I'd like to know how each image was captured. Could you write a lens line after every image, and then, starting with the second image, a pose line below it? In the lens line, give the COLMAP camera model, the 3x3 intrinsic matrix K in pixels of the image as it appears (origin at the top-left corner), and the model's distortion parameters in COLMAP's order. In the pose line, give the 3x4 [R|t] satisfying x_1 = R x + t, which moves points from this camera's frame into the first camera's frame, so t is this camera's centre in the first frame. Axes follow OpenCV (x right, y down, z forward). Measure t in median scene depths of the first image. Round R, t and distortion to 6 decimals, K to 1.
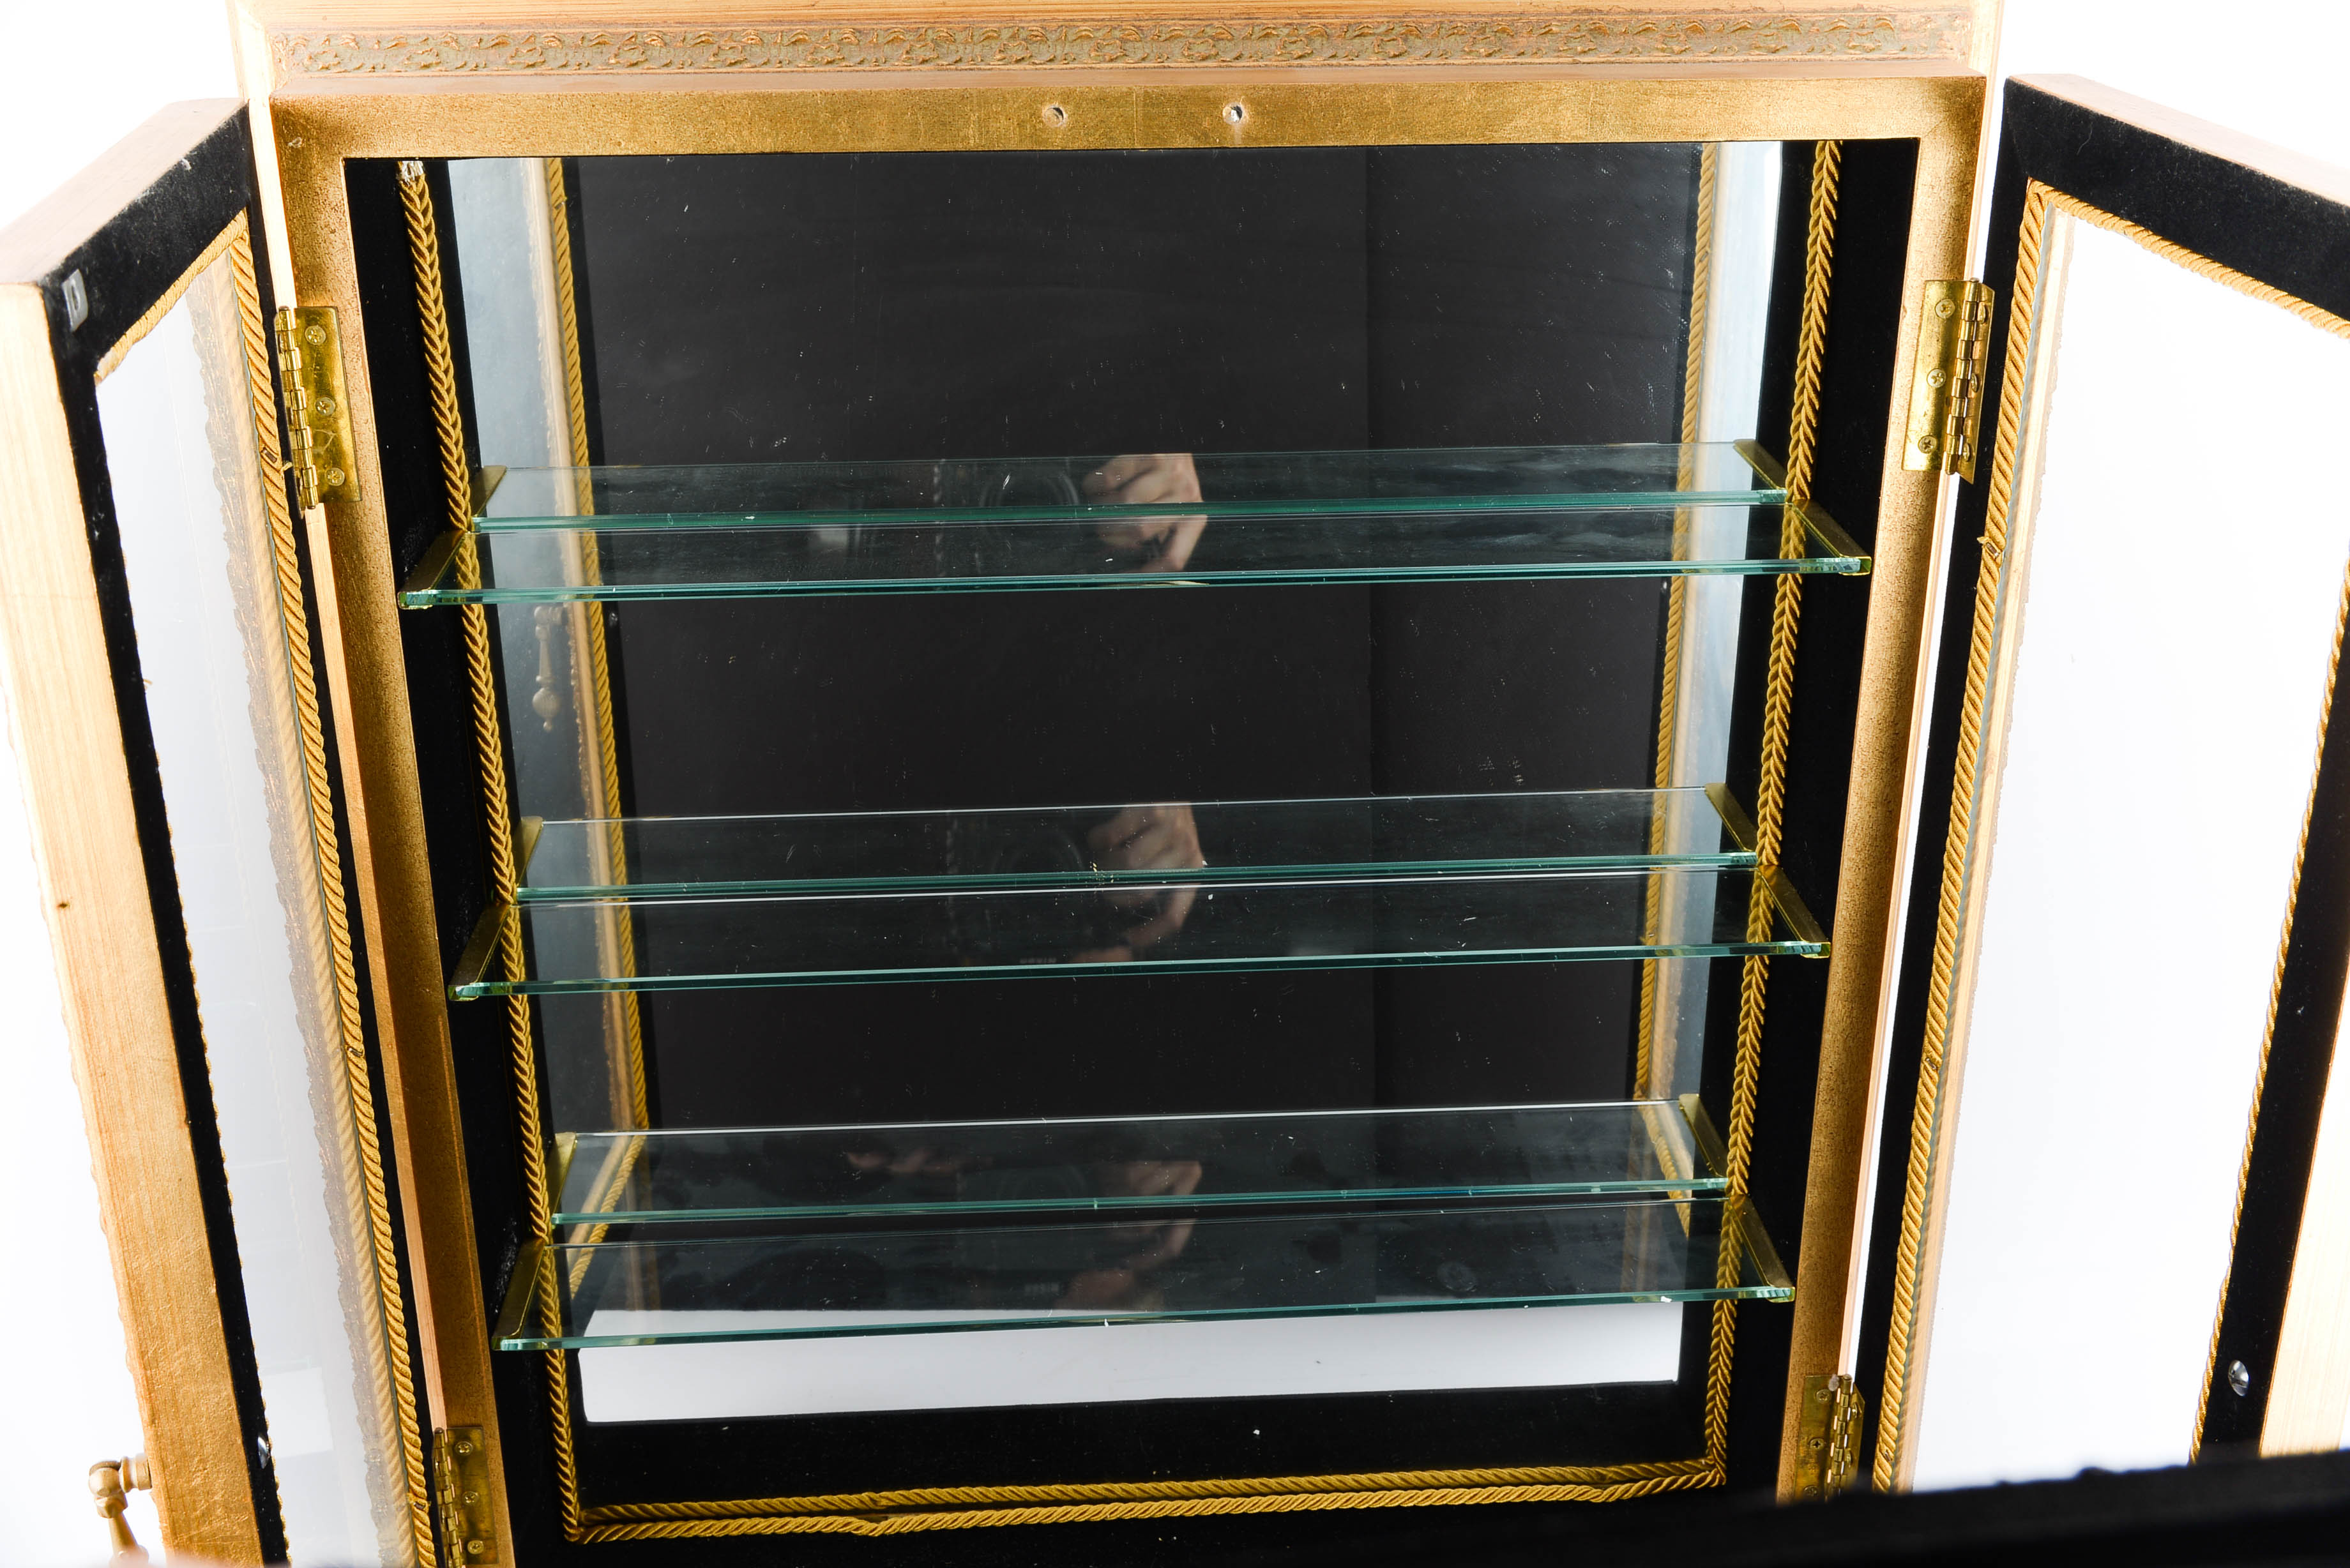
lens RADIAL K [[2625.8, 0, 1175.0], [0, 2625.8, 784.0], [0, 0, 1]] dist [0.000445, 0.017237]
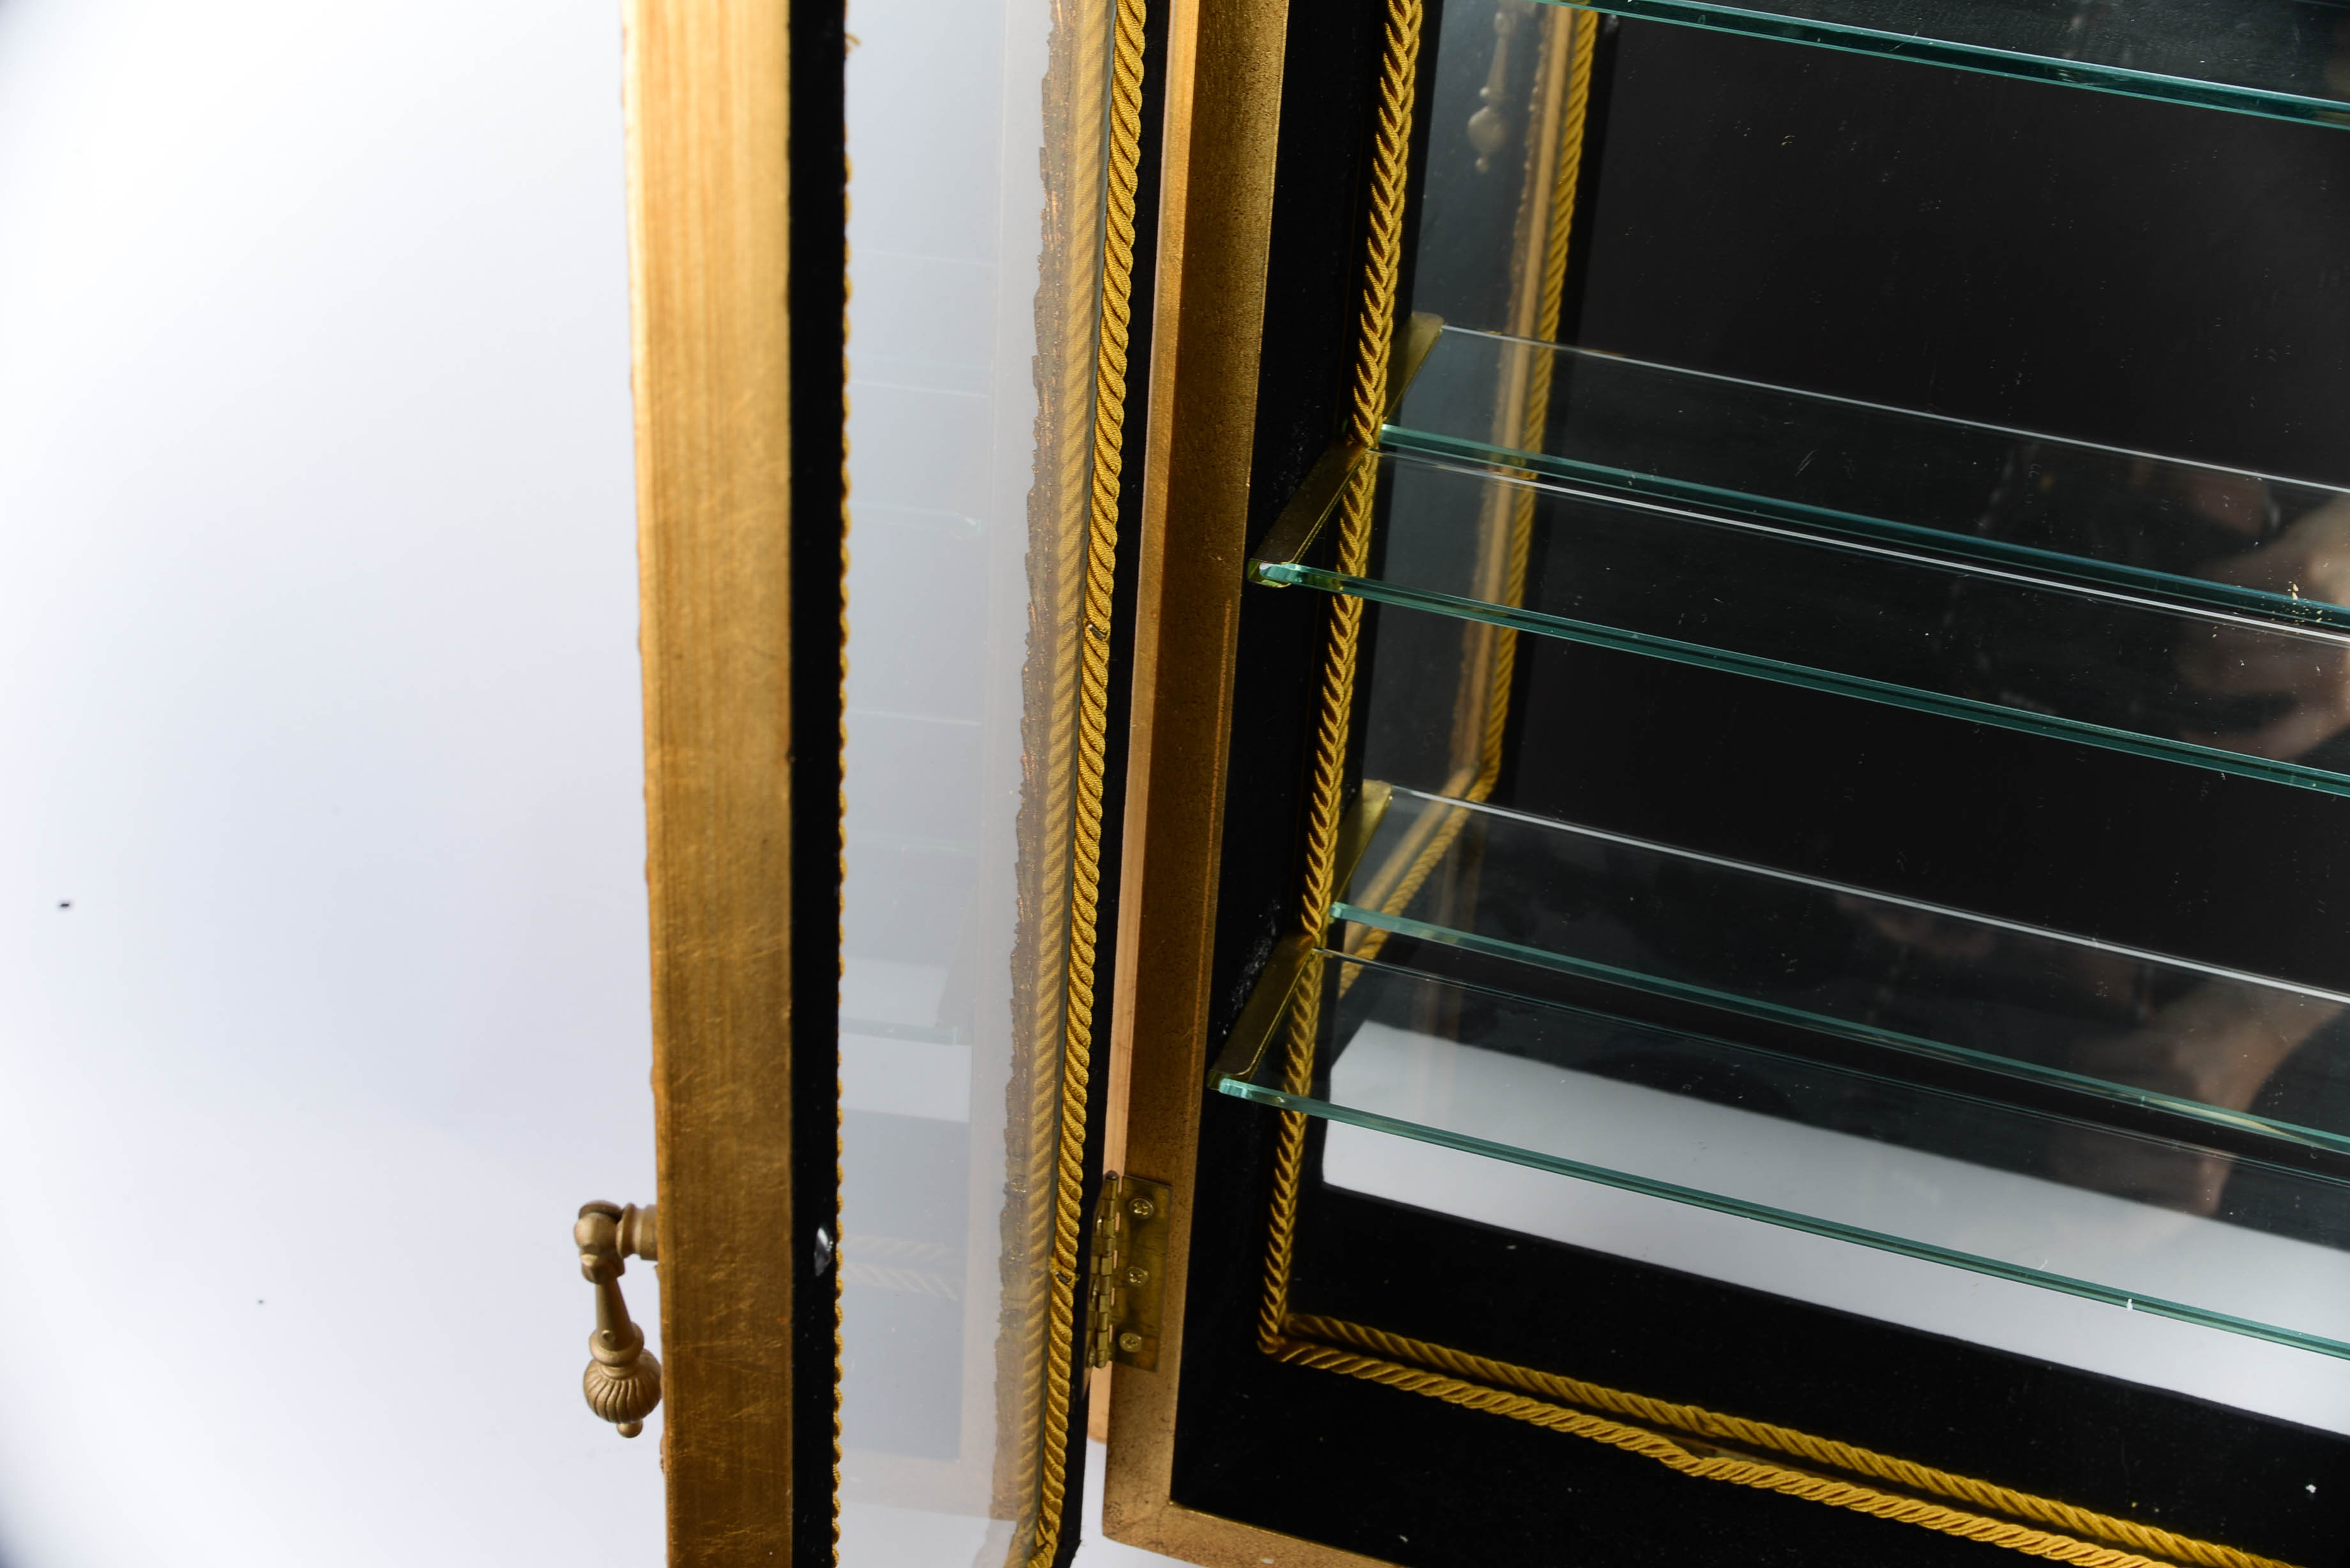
lens RADIAL K [[3461.5, 0, 1175.0], [0, 3461.5, 784.0], [0, 0, 1]] dist [0.034583, 0.039311]
pose [[0.930810, 0.241416, -0.274427, -0.038604], [-0.195868, 0.963377, 0.183141, -0.020661], [0.308590, -0.116718, 0.944007, 0.152549]]
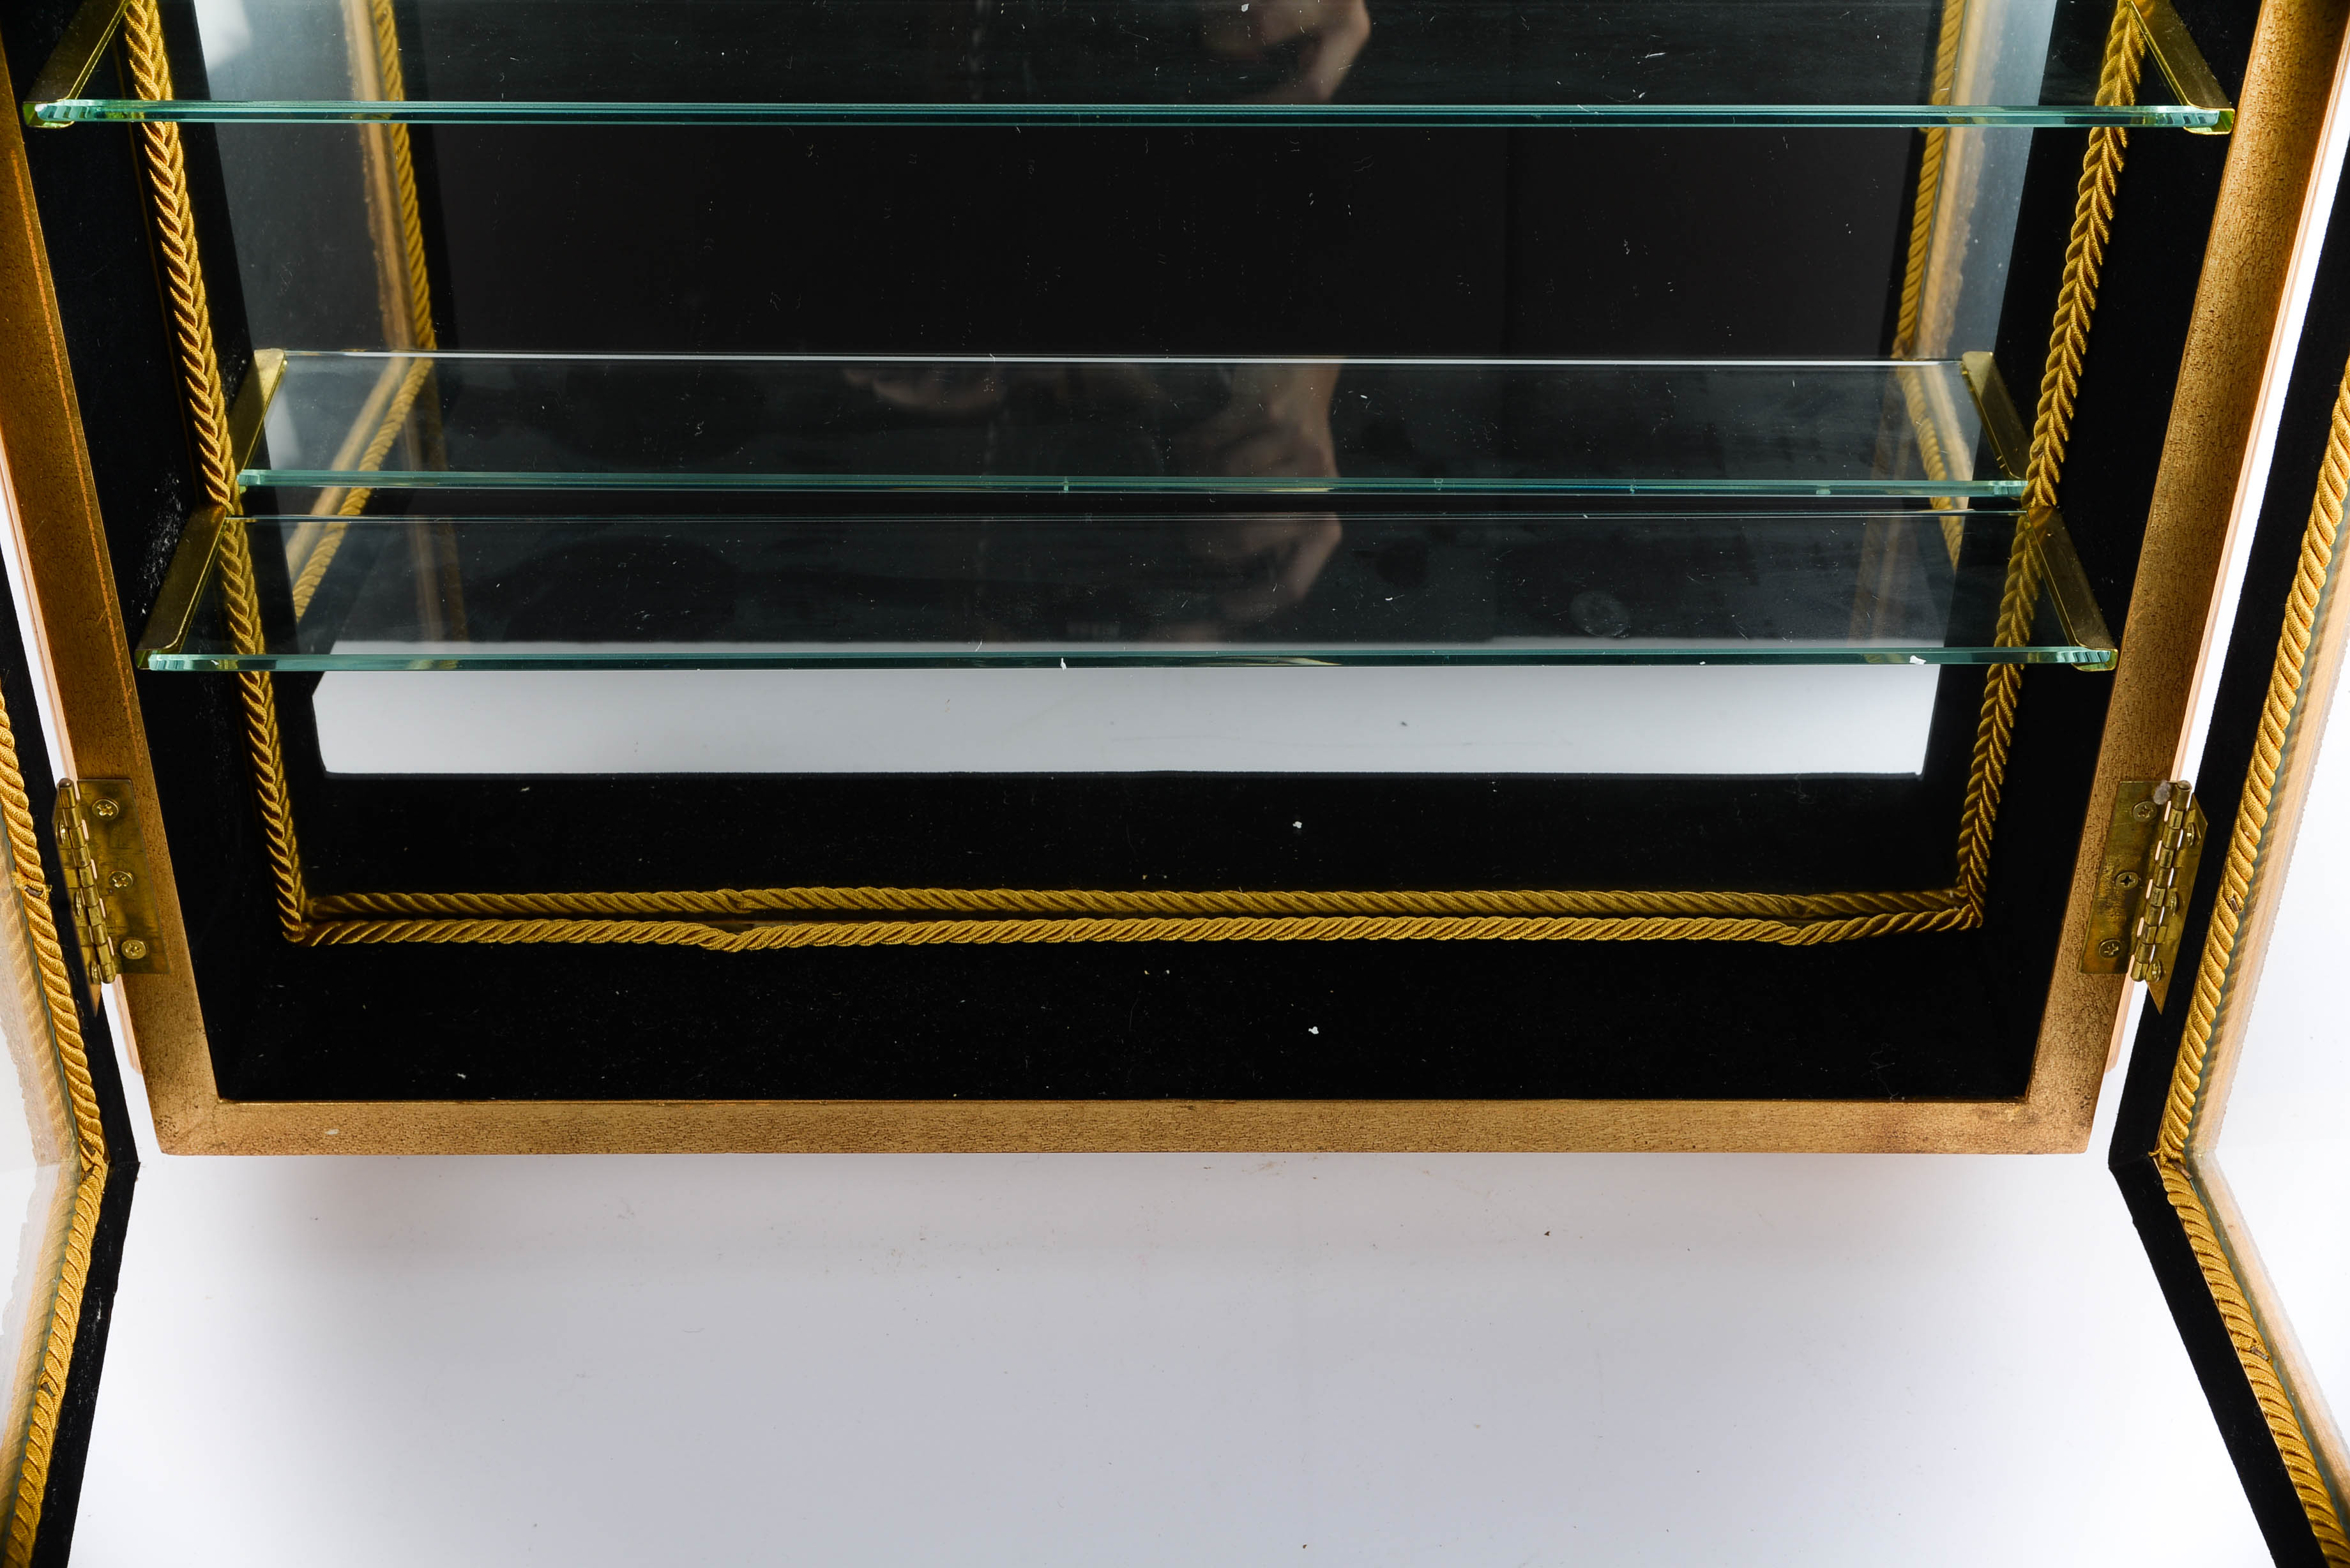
lens RADIAL K [[3461.5, 0, 1175.0], [0, 3461.5, 784.0], [0, 0, 1]] dist [0.034583, 0.039311]
pose [[0.998959, 0.038572, -0.024357, 0.023055], [-0.031590, 0.970092, 0.240674, 0.022725], [0.032912, -0.239654, 0.970300, 0.140538]]
